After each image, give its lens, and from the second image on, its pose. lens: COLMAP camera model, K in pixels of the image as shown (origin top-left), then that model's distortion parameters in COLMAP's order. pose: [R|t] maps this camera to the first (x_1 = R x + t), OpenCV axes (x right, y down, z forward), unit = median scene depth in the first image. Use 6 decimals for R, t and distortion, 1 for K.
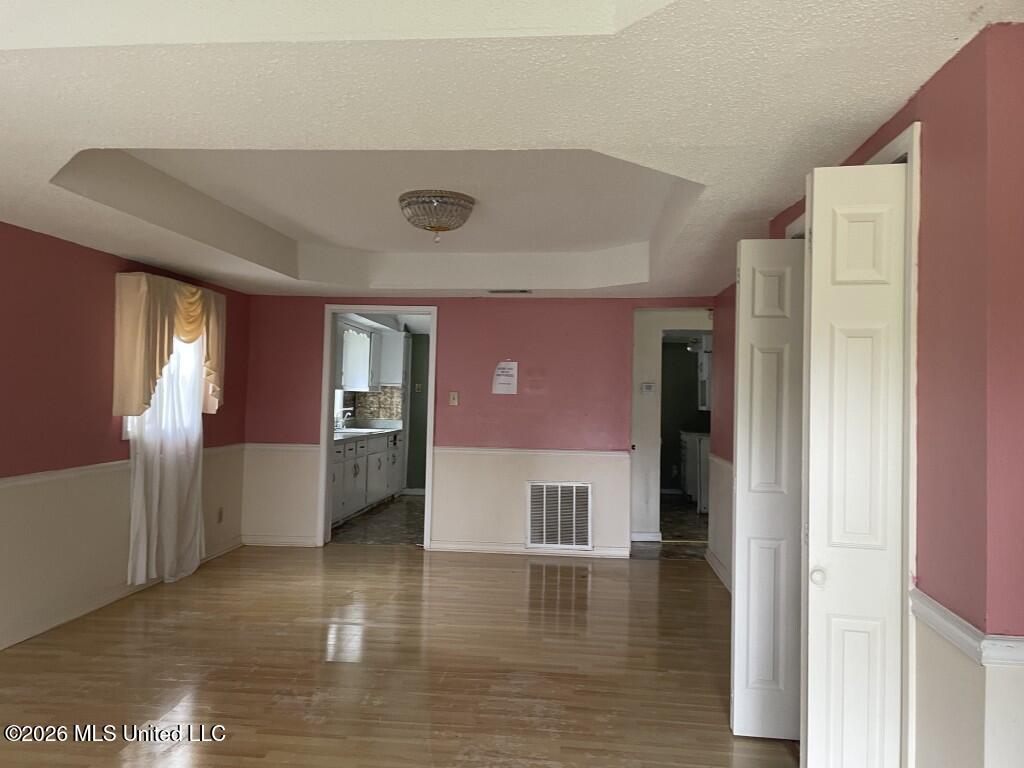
lens RADIAL K [[771.5, 0, 511.4], [0, 771.5, 379.0], [0, 0, 1]] dist [-0.001238, -0.003591]
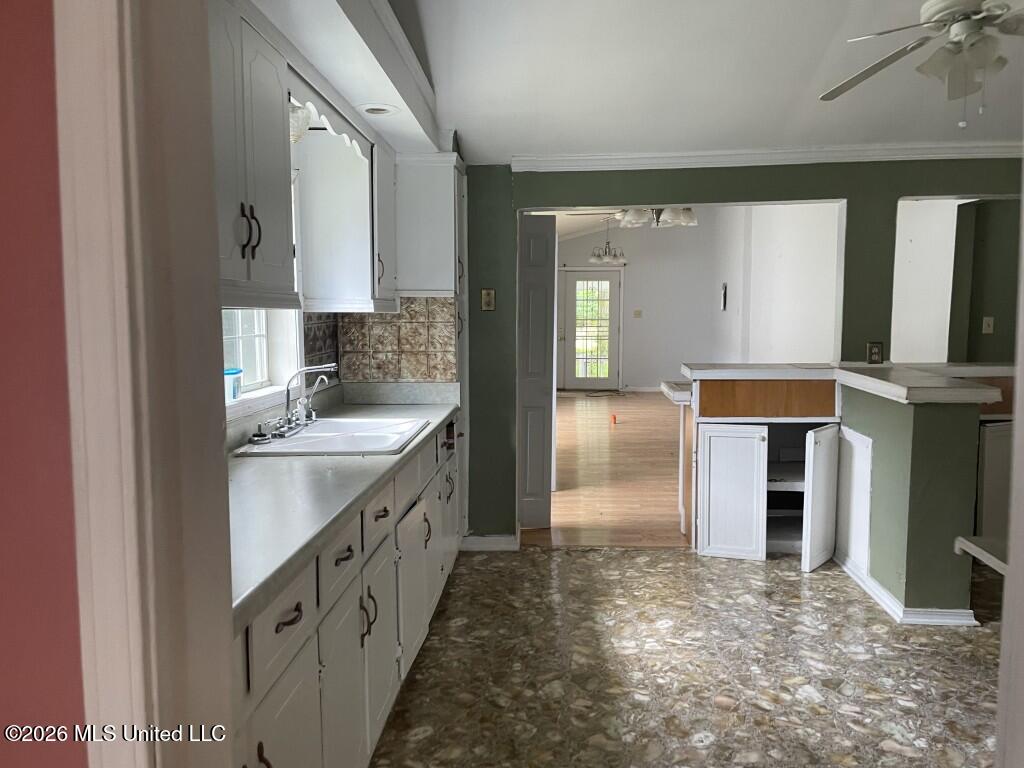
lens RADIAL K [[771.5, 0, 513.3], [0, 771.5, 386.6], [0, 0, 1]] dist [-0.001238, -0.003591]
pose [[0.998656, -0.043659, 0.027943, -0.124873], [0.040267, 0.992873, 0.112165, 0.012305], [-0.032641, -0.110889, 0.993297, 0.602711]]
